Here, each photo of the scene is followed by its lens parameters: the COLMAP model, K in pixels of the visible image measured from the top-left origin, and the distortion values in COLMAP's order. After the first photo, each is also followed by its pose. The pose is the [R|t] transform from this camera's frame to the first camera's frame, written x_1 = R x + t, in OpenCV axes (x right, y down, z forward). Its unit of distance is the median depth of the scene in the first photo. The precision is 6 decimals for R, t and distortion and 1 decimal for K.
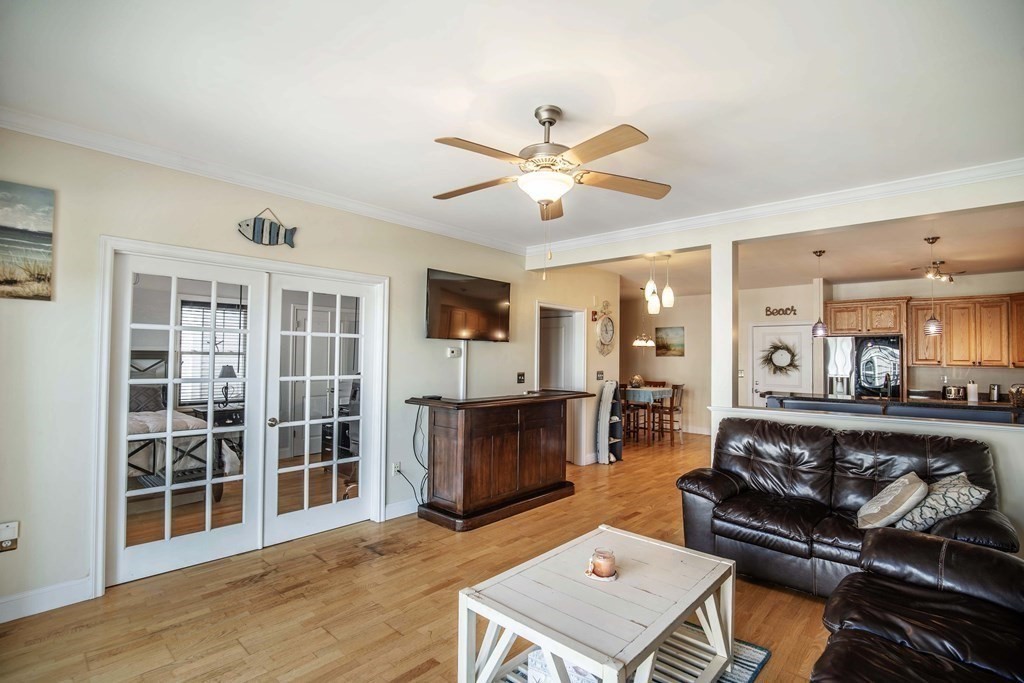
lens RADIAL K [[481.9, 0, 514.1], [0, 481.9, 343.2], [0, 0, 1]] dist [-0.029697, 0.001054]
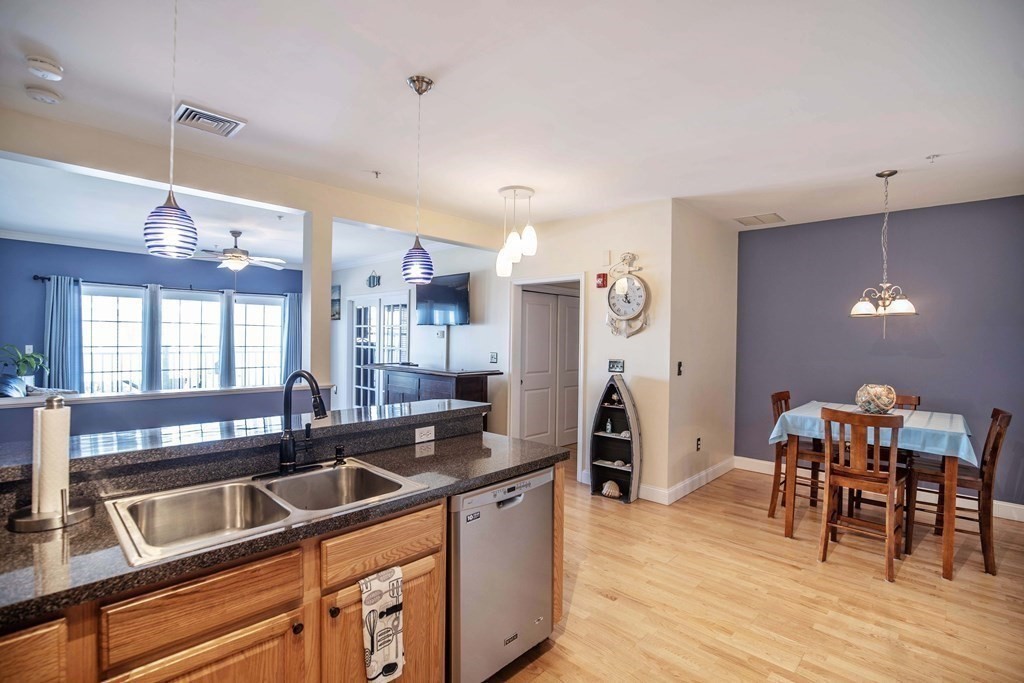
lens RADIAL K [[473.8, 0, 512.7], [0, 473.8, 342.5], [0, 0, 1]] dist [-0.036873, 0.007676]
pose [[-0.030151, -0.002679, -0.999542, 1.566788], [0.011594, 0.999928, -0.003030, 0.063593], [0.999478, -0.011680, -0.030118, 1.613461]]
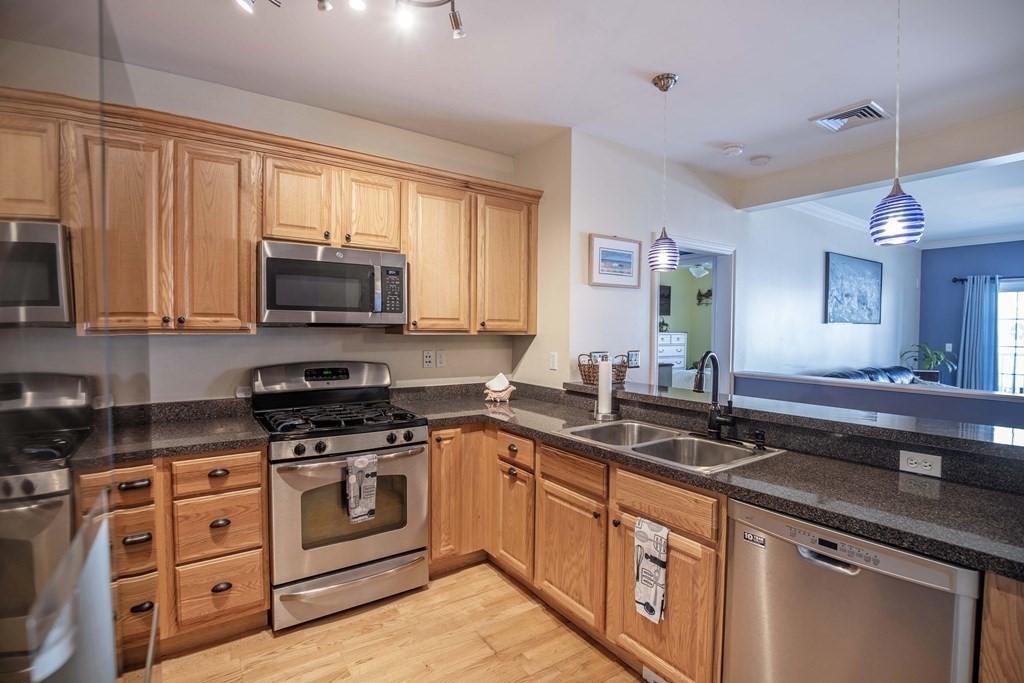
lens RADIAL K [[481.9, 0, 514.1], [0, 481.9, 343.2], [0, 0, 1]] dist [-0.029697, 0.001054]
pose [[-0.972488, -0.028675, 0.231182, 1.191457], [-0.027889, 0.999589, 0.006664, 0.081531], [-0.231278, 0.000033, -0.972888, 1.986470]]
